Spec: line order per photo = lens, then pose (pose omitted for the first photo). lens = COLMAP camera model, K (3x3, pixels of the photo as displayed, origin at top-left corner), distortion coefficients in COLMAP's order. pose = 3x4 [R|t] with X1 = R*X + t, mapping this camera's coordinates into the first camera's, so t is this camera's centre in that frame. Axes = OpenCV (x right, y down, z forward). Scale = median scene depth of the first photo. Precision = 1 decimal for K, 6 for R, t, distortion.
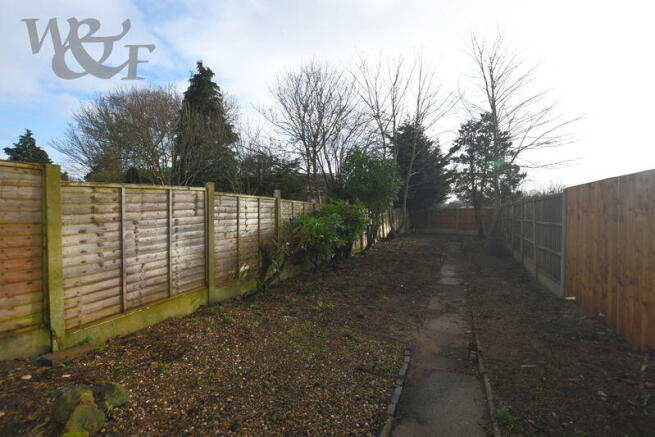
lens RADIAL K [[290.1, 0, 330.1], [0, 290.1, 217.9], [0, 0, 1]] dist [-0.018797, 0.000376]
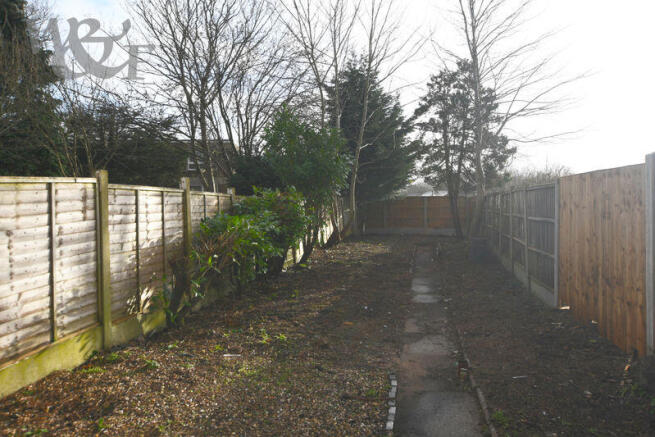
lens RADIAL K [[501.1, 0, 326.6], [0, 501.1, 214.1], [0, 0, 1]] dist [0.032810, -0.000120]
pose [[0.972369, -0.018528, 0.232715, -0.170619], [0.016679, 0.999812, 0.009911, -0.022057], [-0.232854, -0.005756, 0.972495, -0.261847]]
